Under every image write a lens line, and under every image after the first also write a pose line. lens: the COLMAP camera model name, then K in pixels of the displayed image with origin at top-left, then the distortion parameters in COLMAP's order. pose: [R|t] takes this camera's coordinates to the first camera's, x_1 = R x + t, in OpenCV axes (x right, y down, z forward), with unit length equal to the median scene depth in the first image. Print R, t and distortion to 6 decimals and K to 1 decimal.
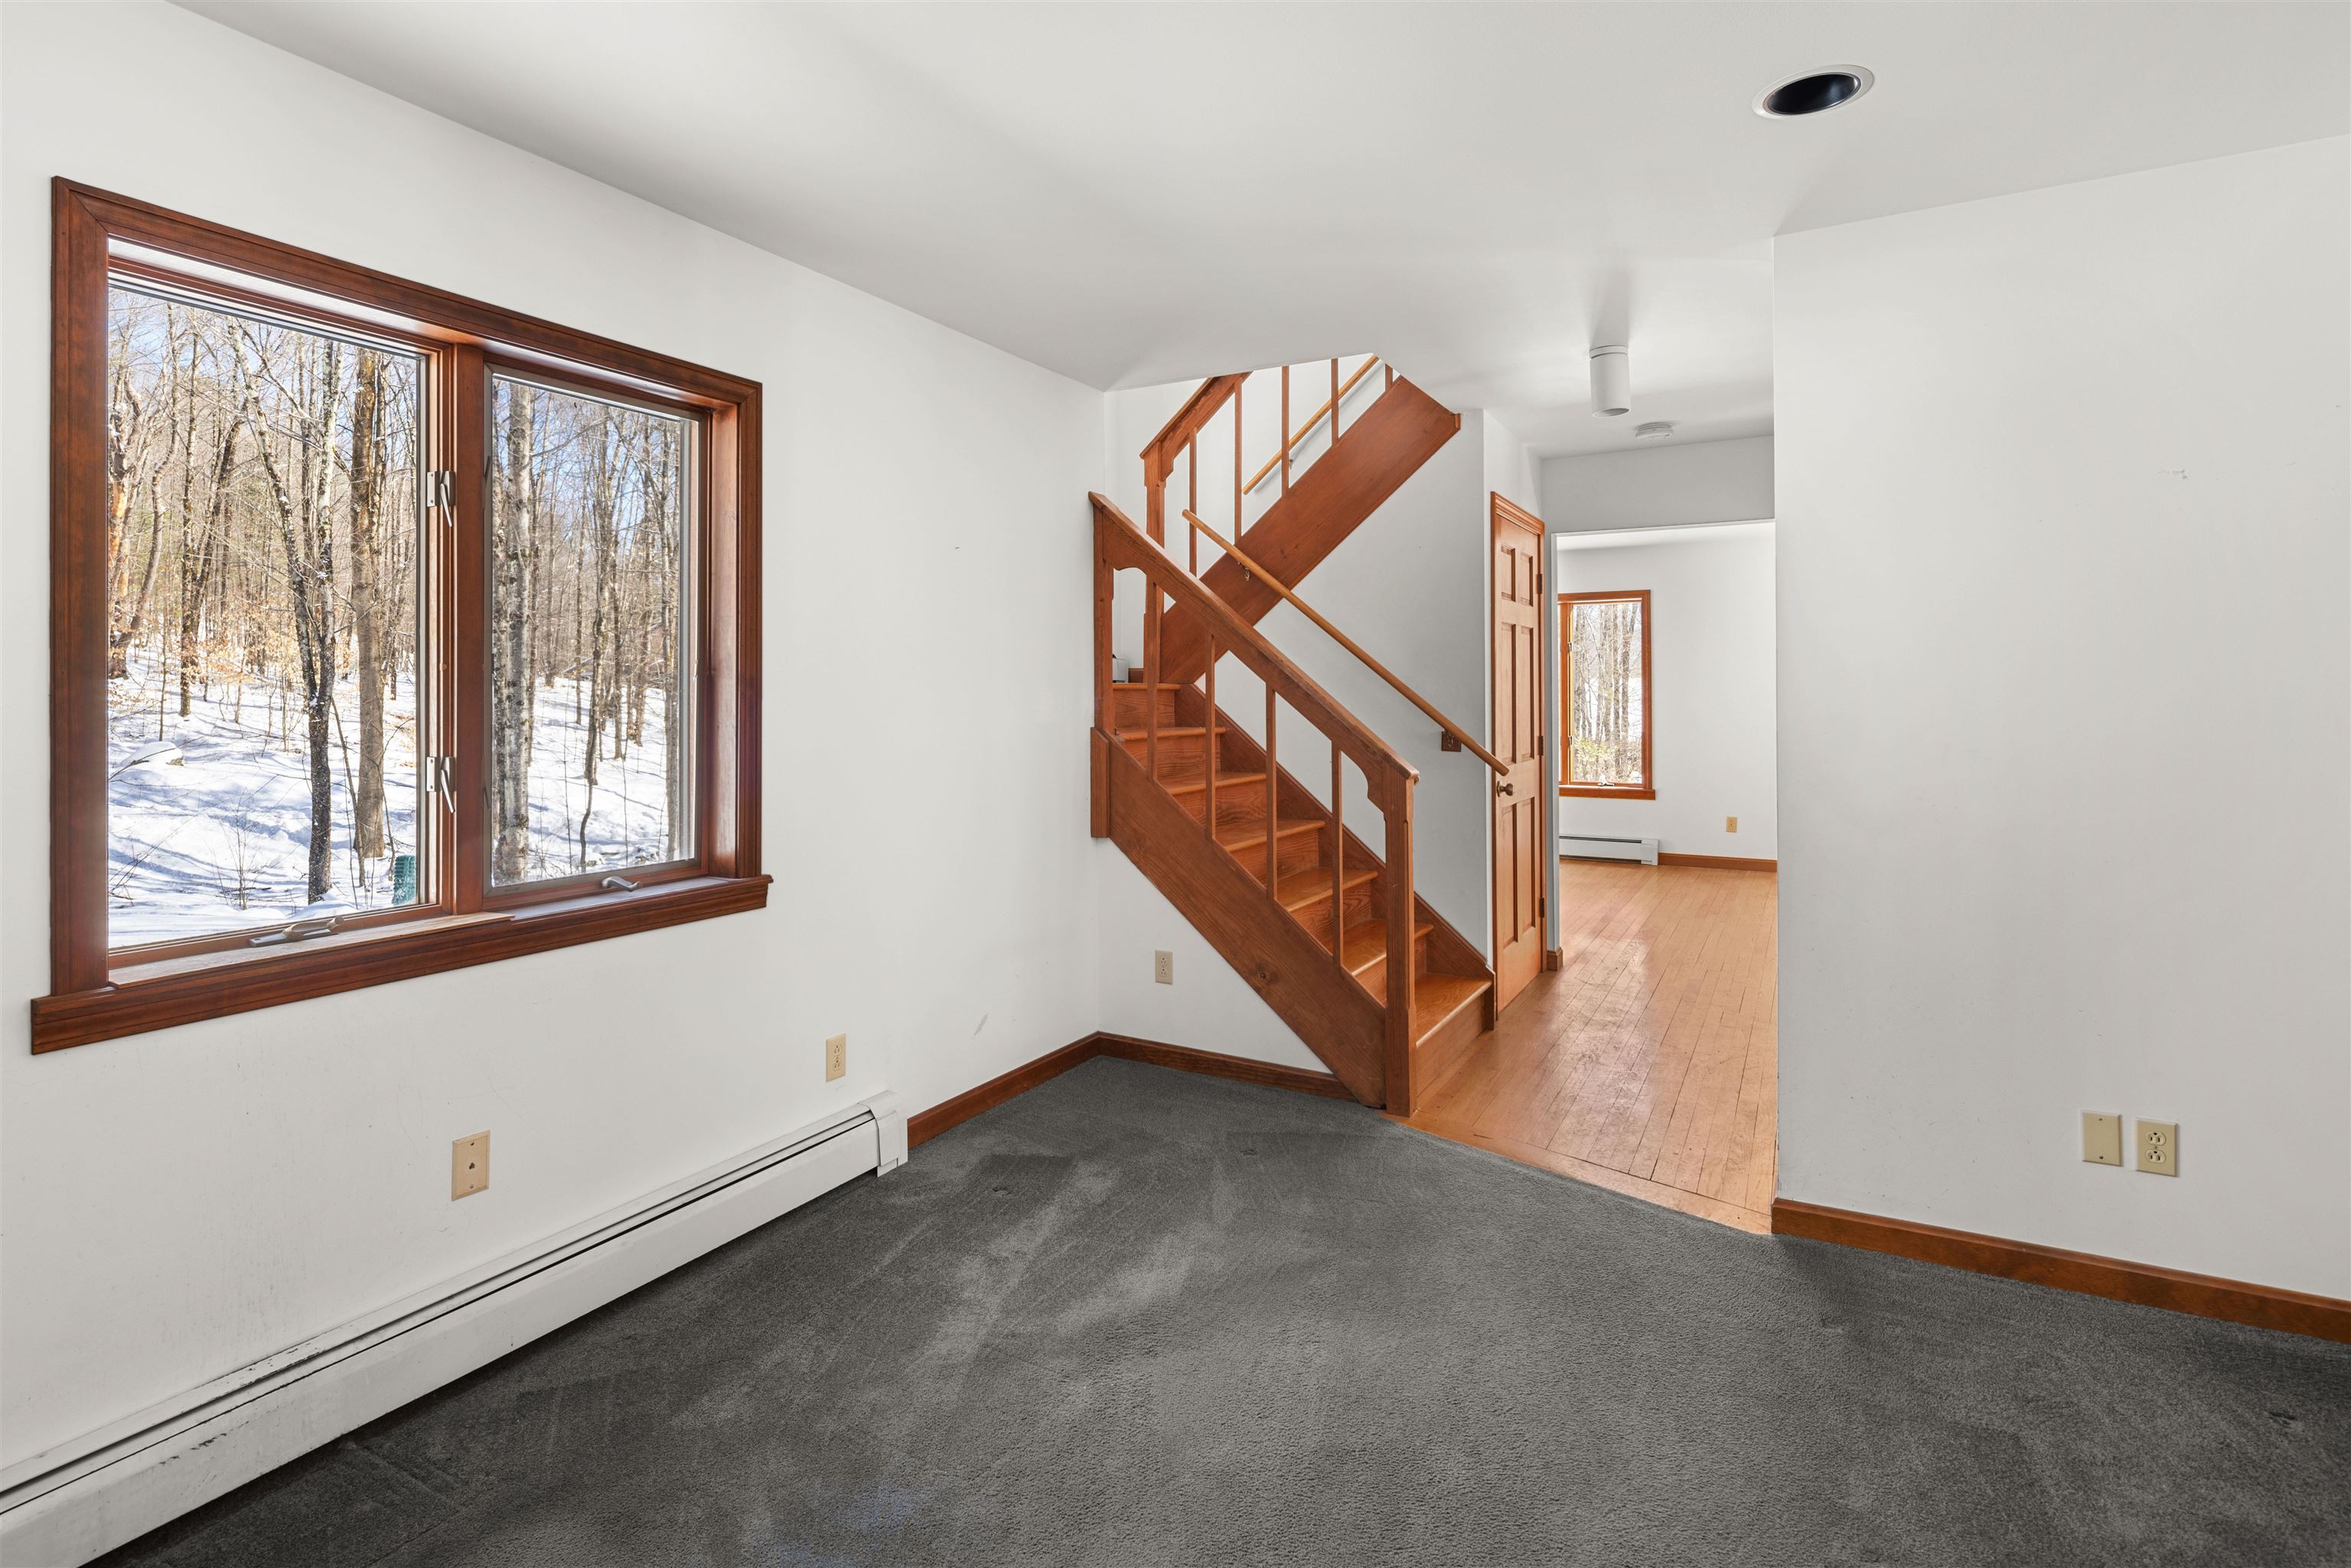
lens RADIAL K [[1143.1, 0, 1175.0], [0, 1143.1, 670.3], [0, 0, 1]] dist [0.002735, -0.000415]
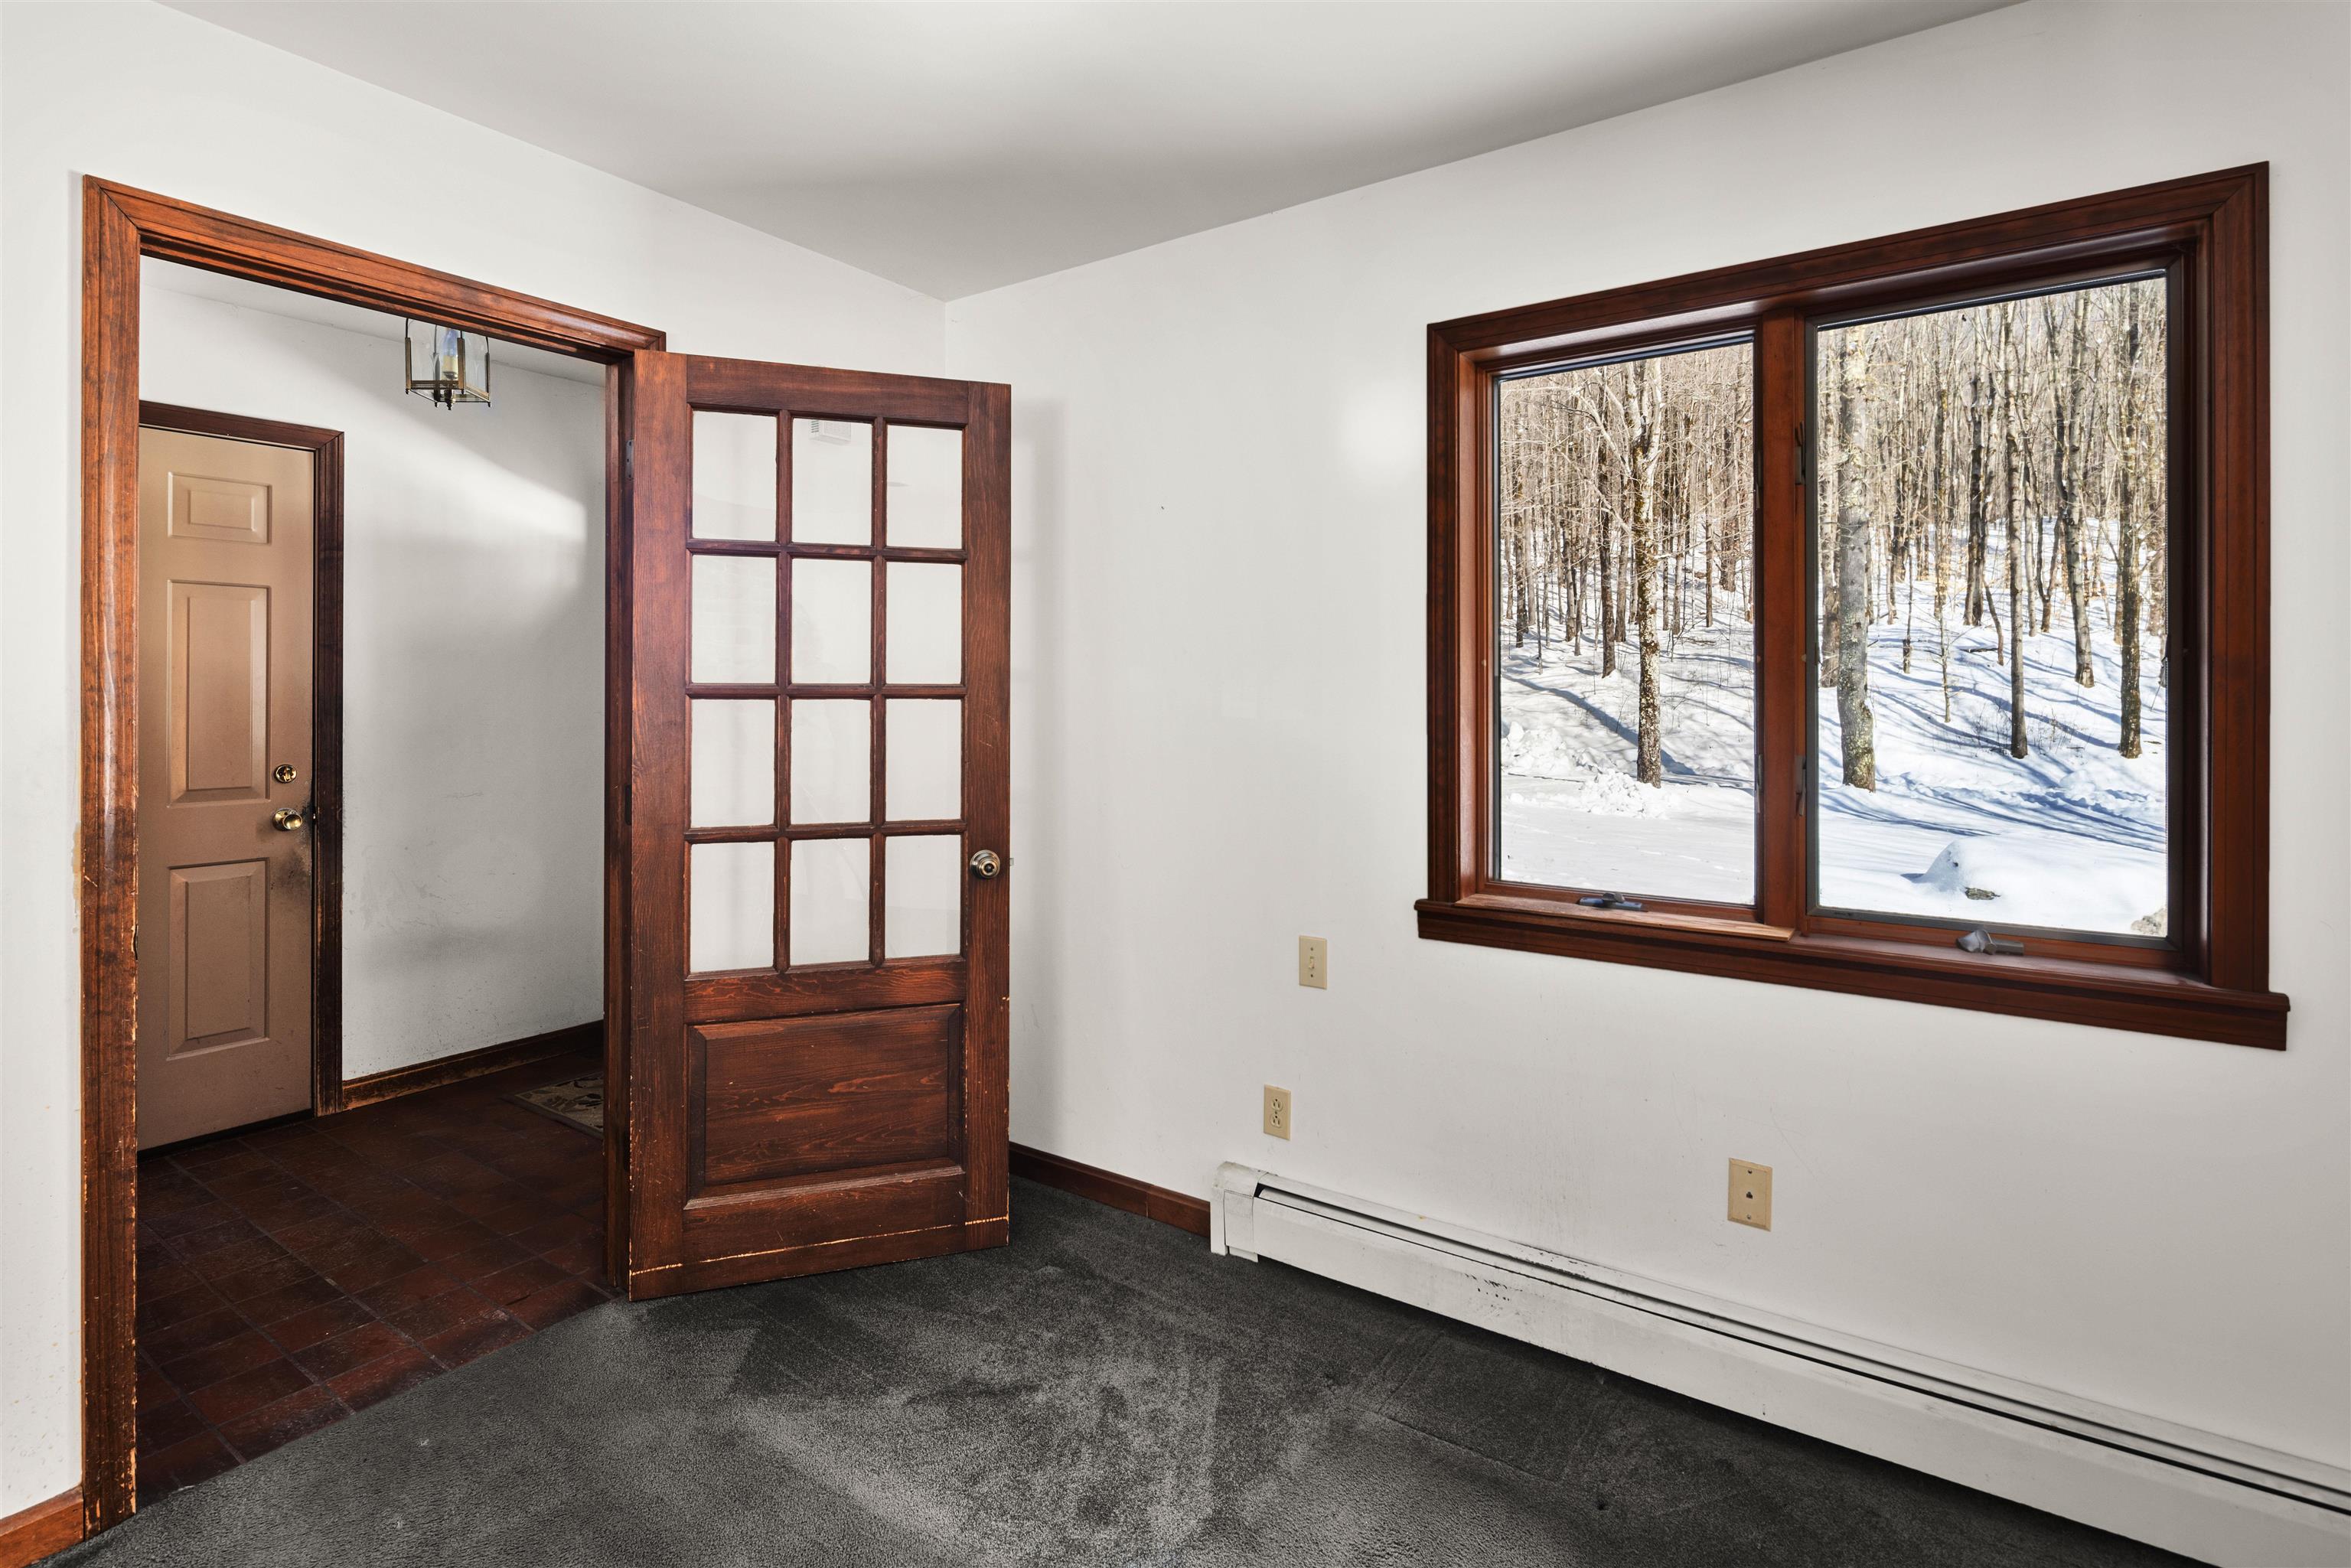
lens RADIAL K [[1152.8, 0, 1174.1], [0, 1152.8, 681.7], [0, 0, 1]] dist [0.001468, -0.000190]
pose [[-0.091618, -0.006499, -0.995773, 0.388922], [0.024932, 0.999650, -0.008818, 0.012637], [0.995482, -0.025634, -0.091424, 0.670278]]
